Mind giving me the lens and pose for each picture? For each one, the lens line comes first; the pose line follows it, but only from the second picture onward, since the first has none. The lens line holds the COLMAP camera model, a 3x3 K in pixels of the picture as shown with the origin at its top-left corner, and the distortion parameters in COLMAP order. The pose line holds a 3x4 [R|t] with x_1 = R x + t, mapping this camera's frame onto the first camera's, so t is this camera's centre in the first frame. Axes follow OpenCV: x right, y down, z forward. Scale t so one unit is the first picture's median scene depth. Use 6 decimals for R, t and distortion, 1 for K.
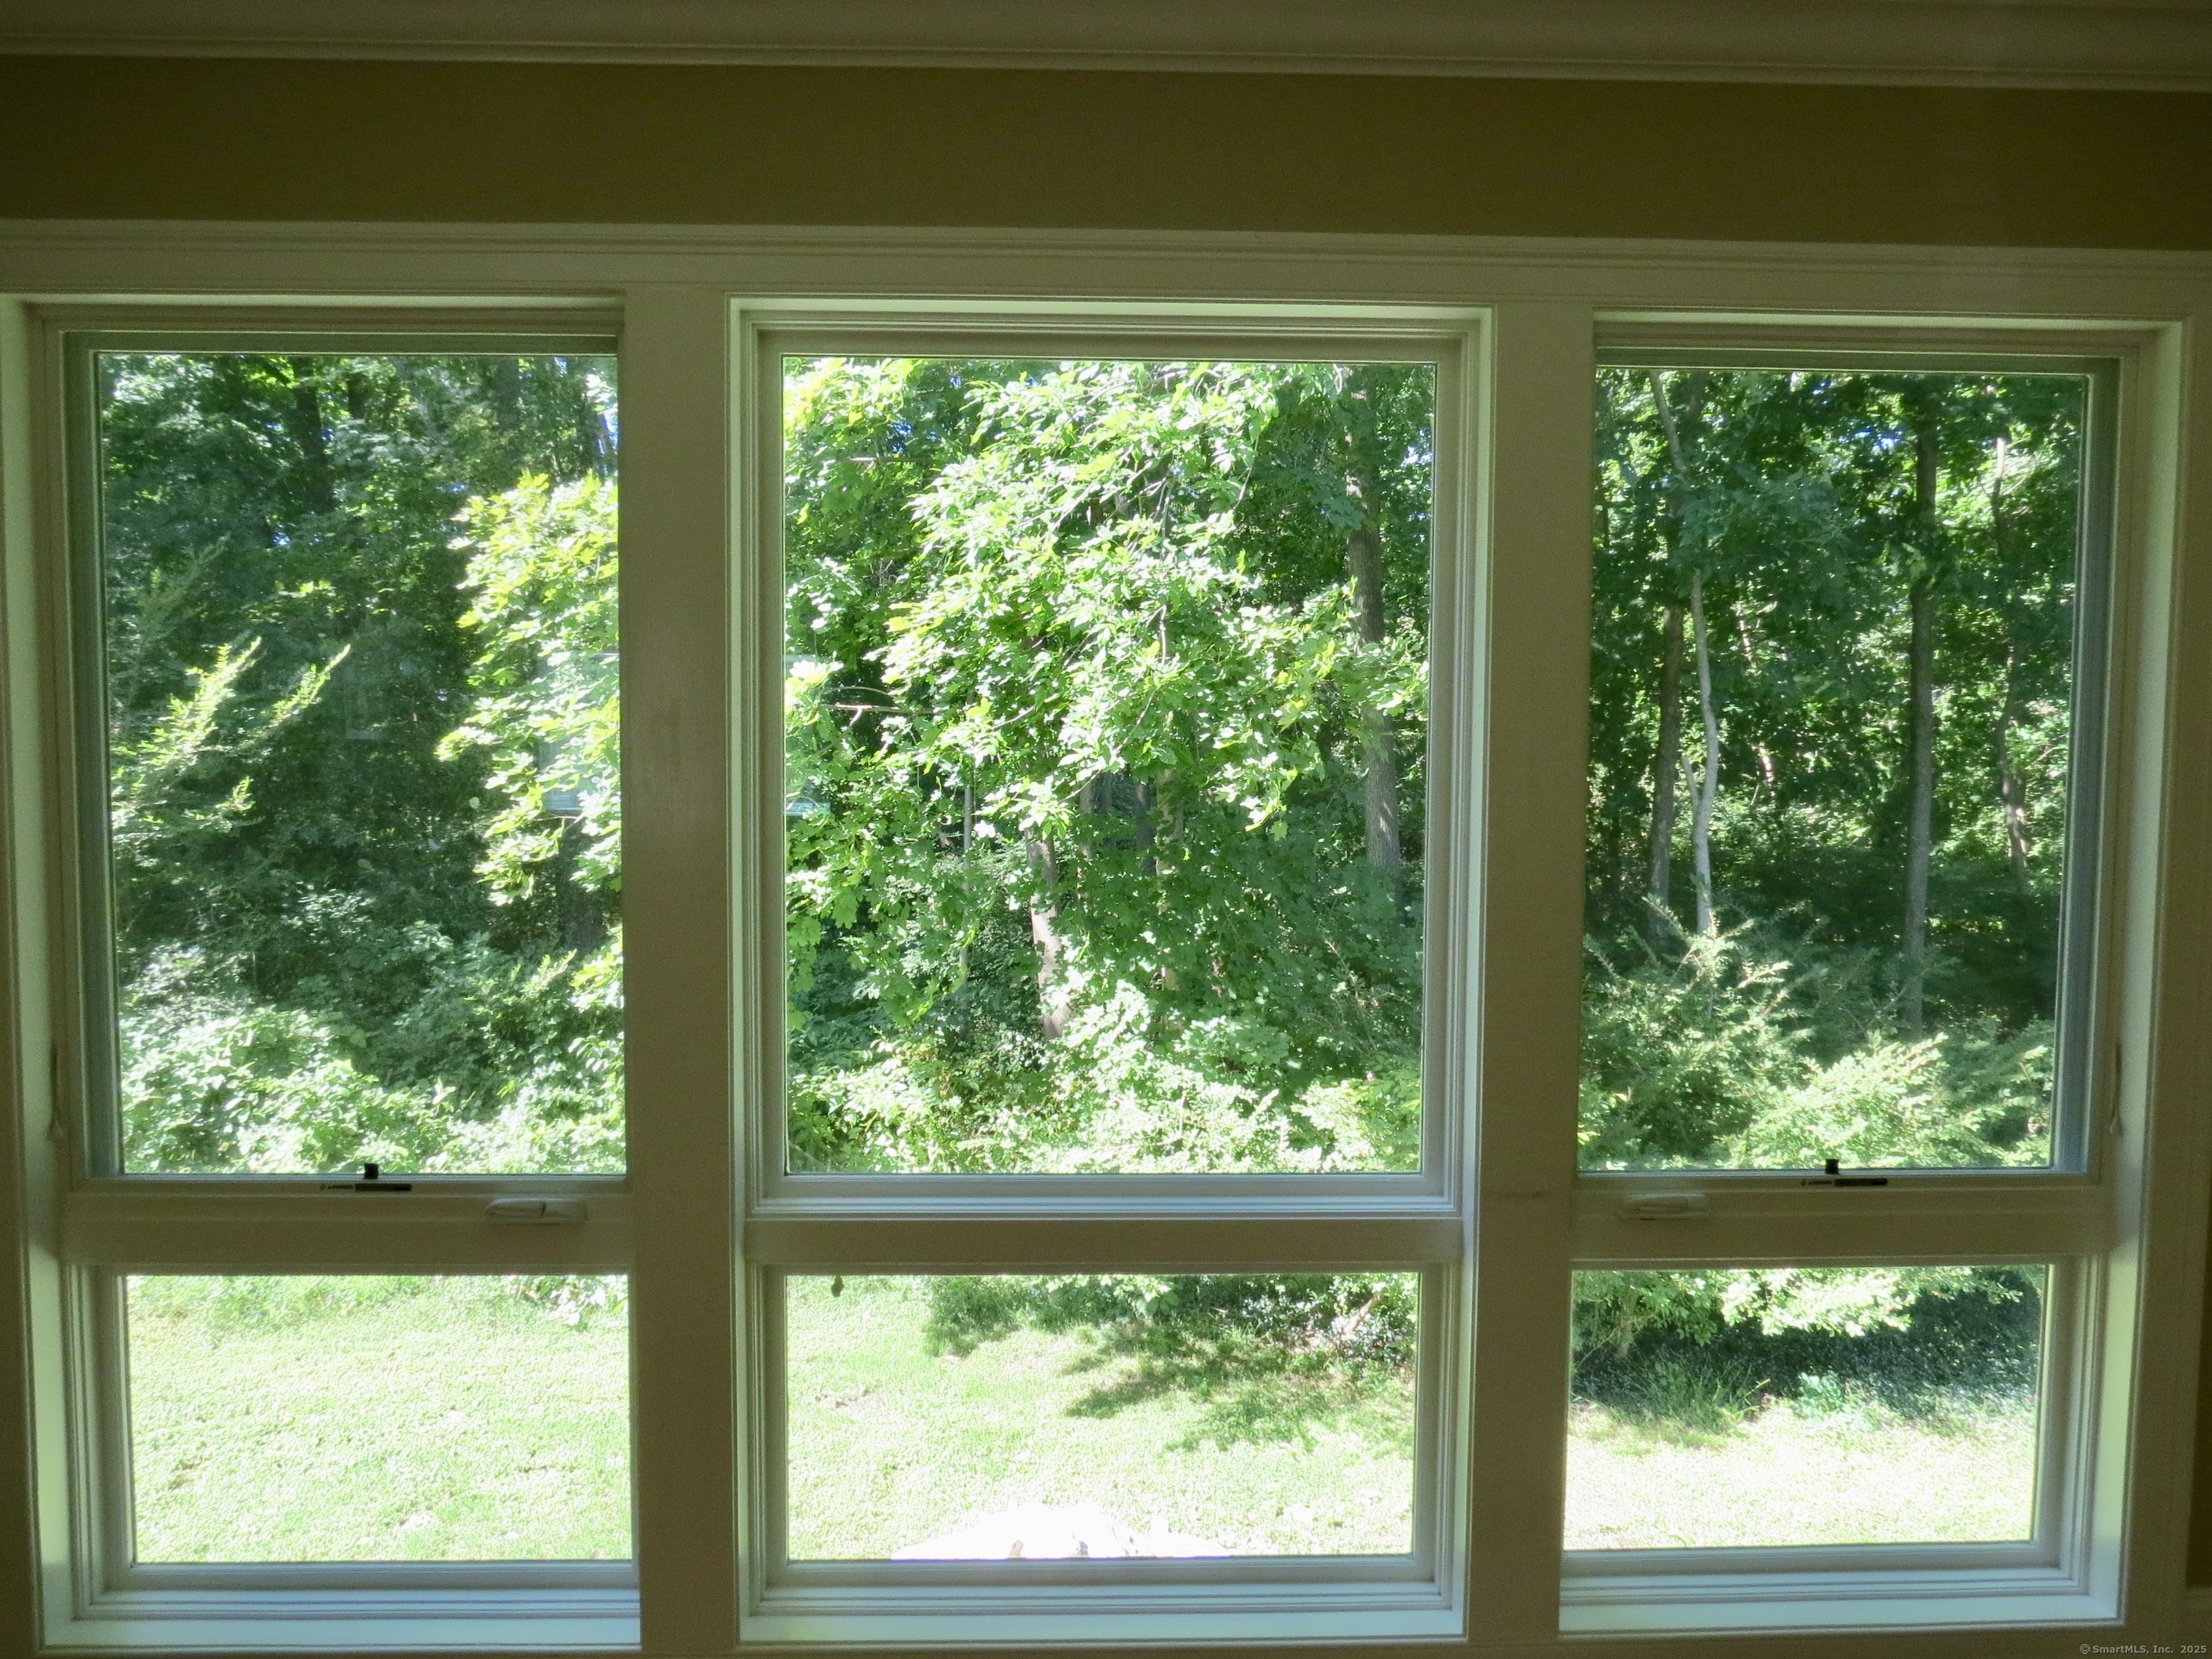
lens RADIAL K [[1568.1, 0, 1102.3], [0, 1568.1, 832.4], [0, 0, 1]] dist [-0.021954, 0.000051]
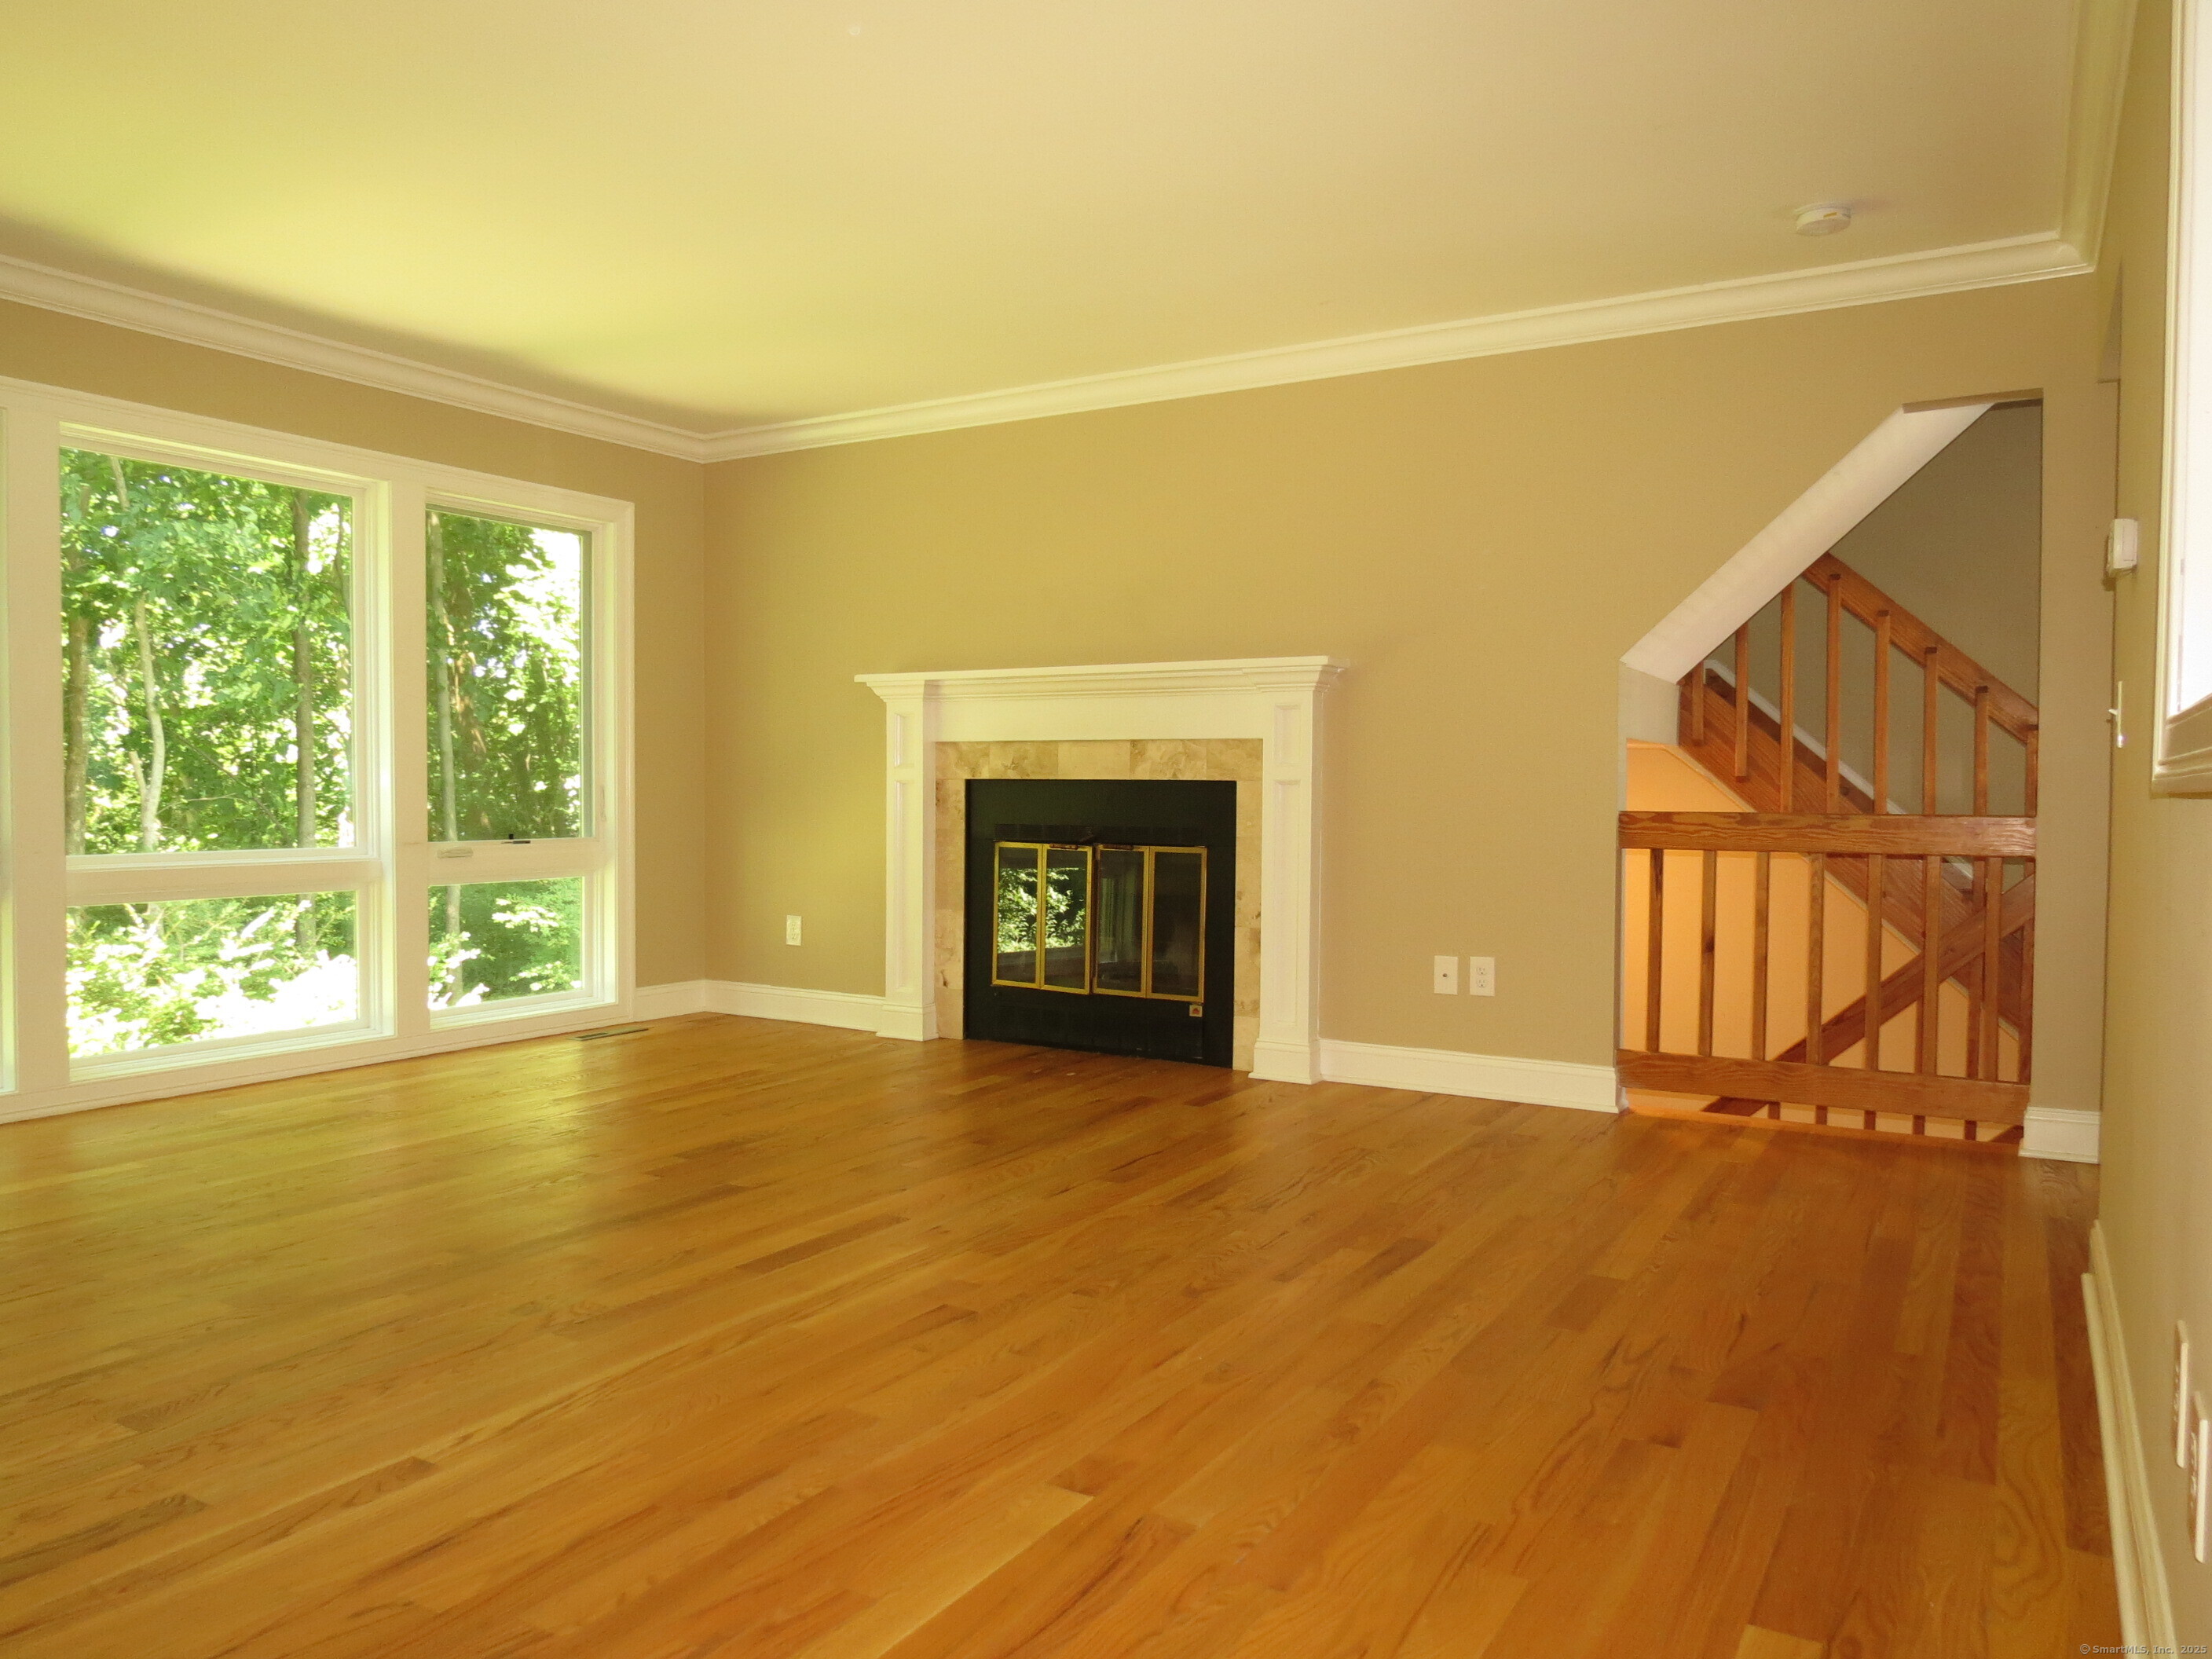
lens RADIAL K [[1568.1, 0, 1102.3], [0, 1568.1, 832.4], [0, 0, 1]] dist [-0.021954, 0.000051]
pose [[0.530921, -0.028272, 0.846949, -0.269711], [0.056409, 0.998406, -0.002033, 0.061955], [-0.845542, 0.048855, 0.531670, -0.265344]]
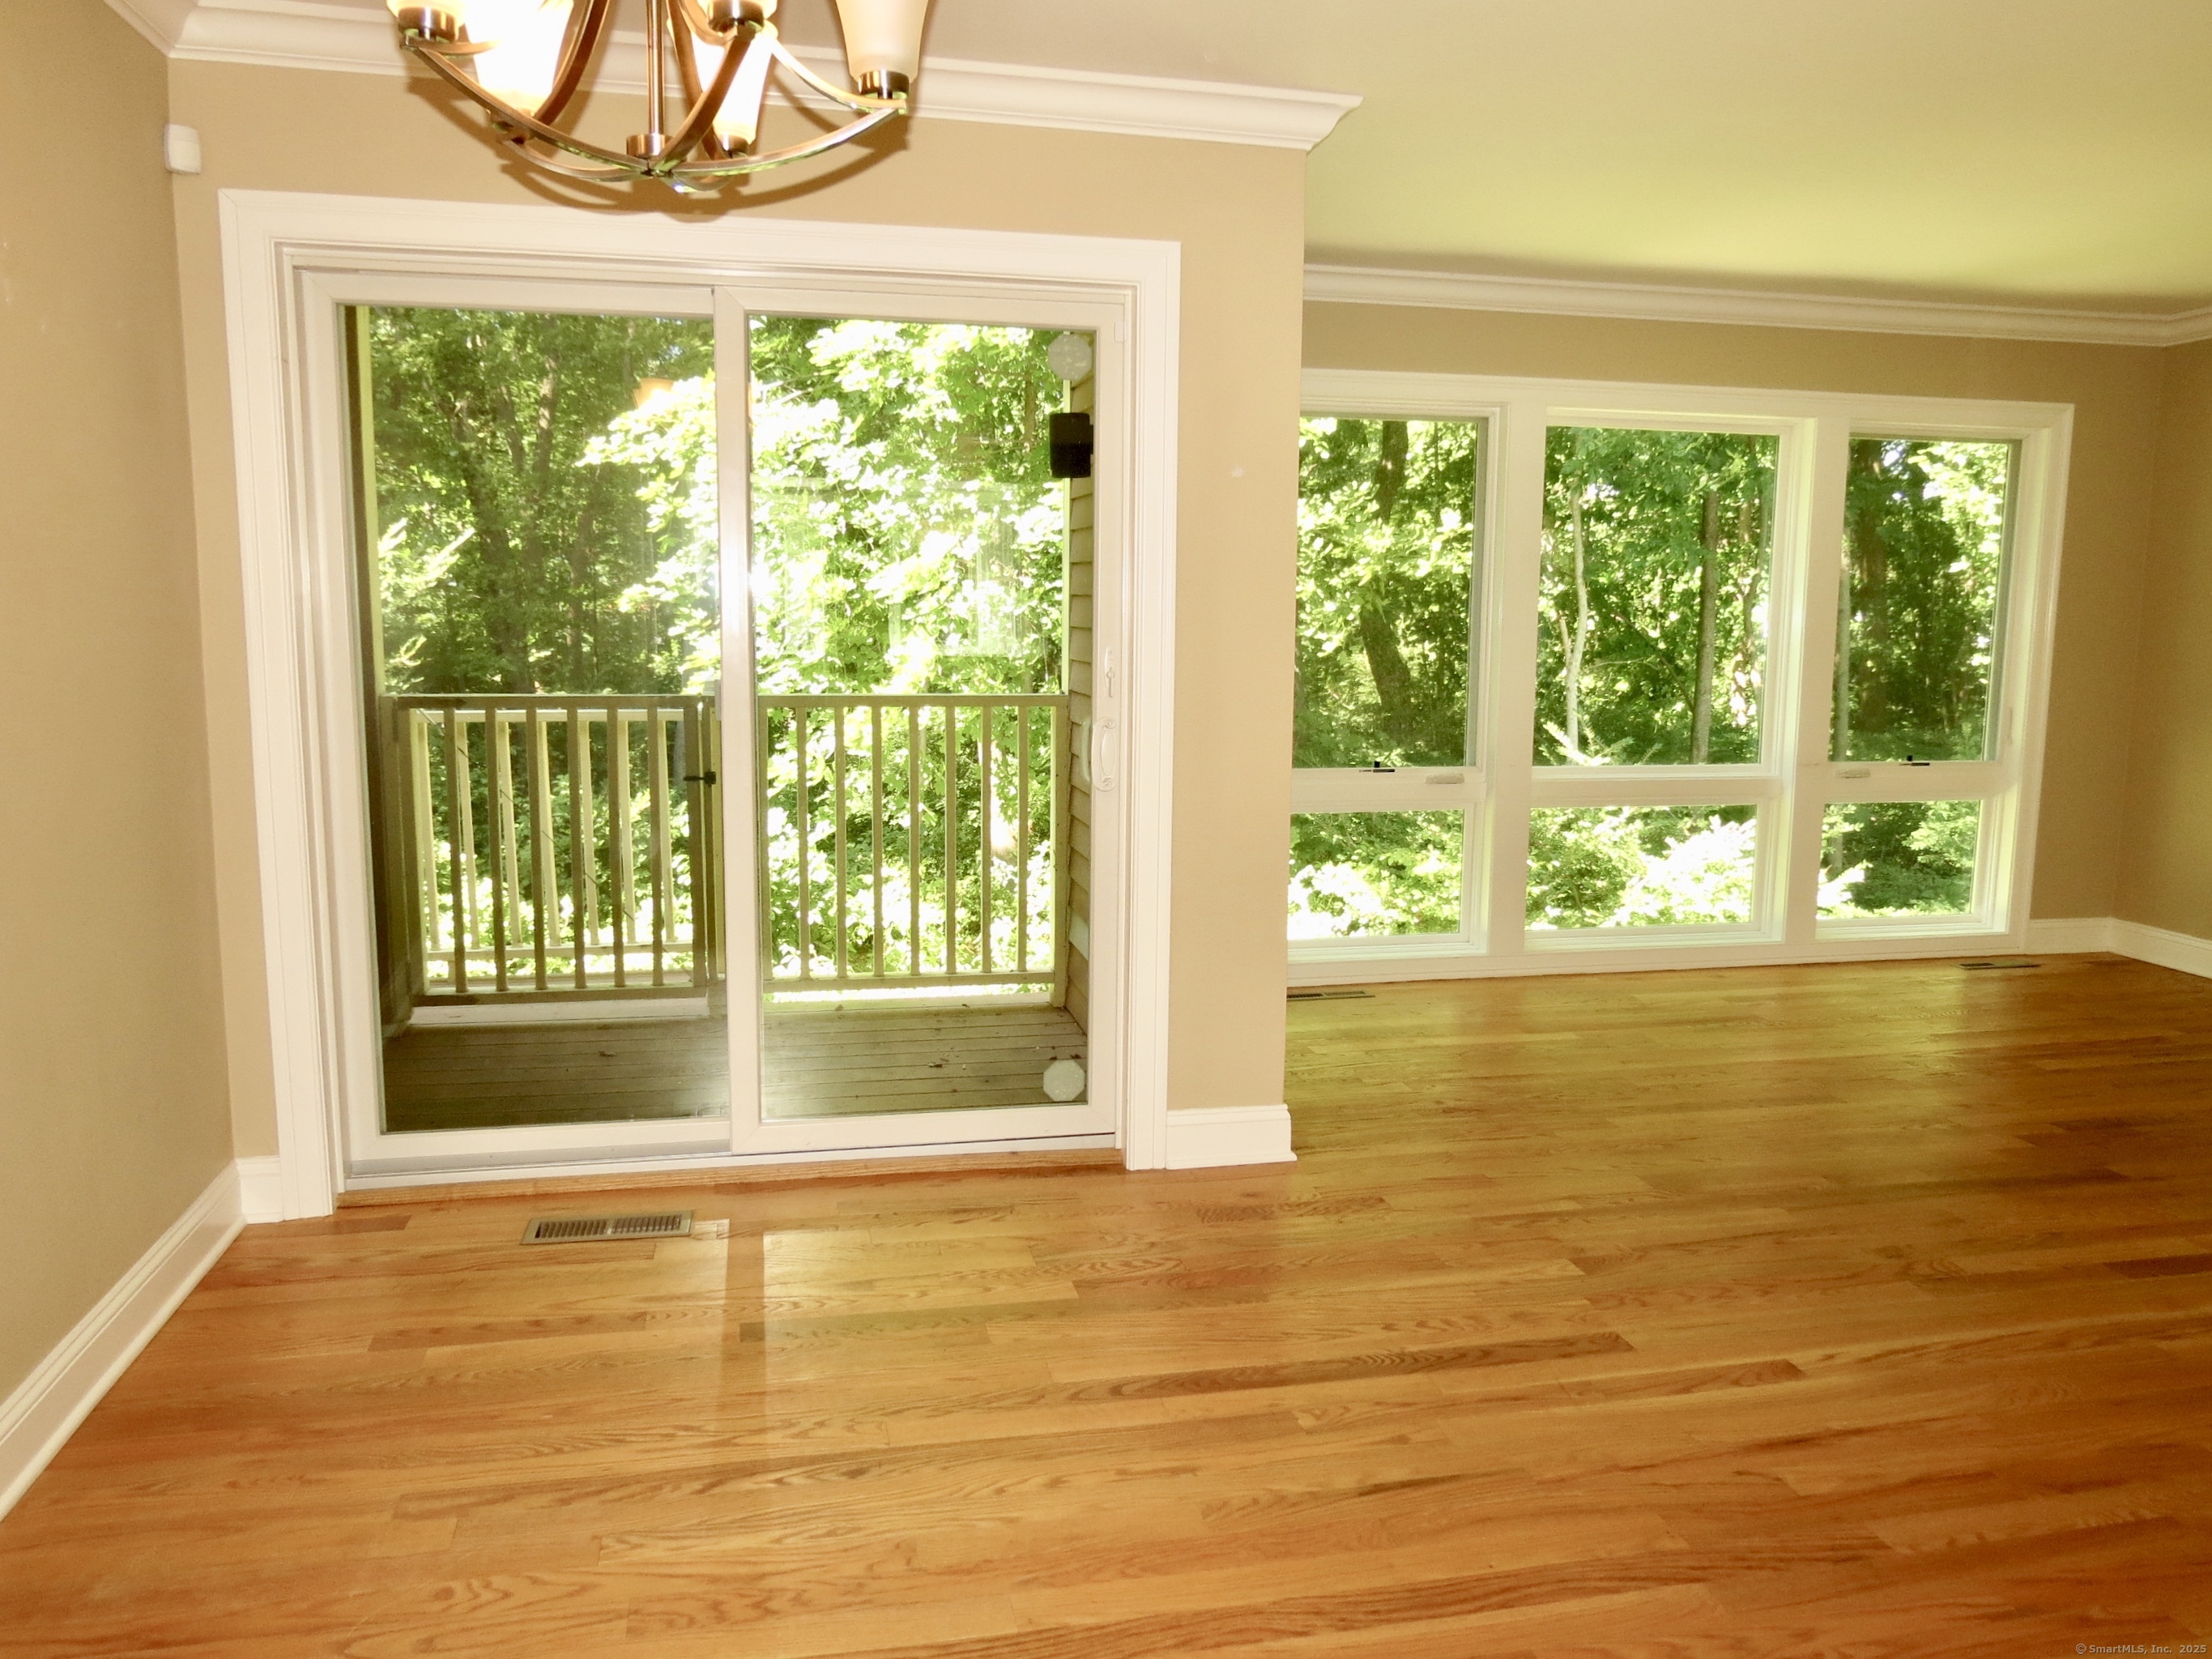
lens RADIAL K [[1636.8, 0, 1140.6], [0, 1636.8, 824.6], [0, 0, 1]] dist [-0.004077, 0.001494]
pose [[0.977572, -0.021694, 0.209482, -0.305731], [0.007279, 0.997566, 0.069341, 0.030283], [-0.210477, -0.066261, 0.975351, -0.310441]]
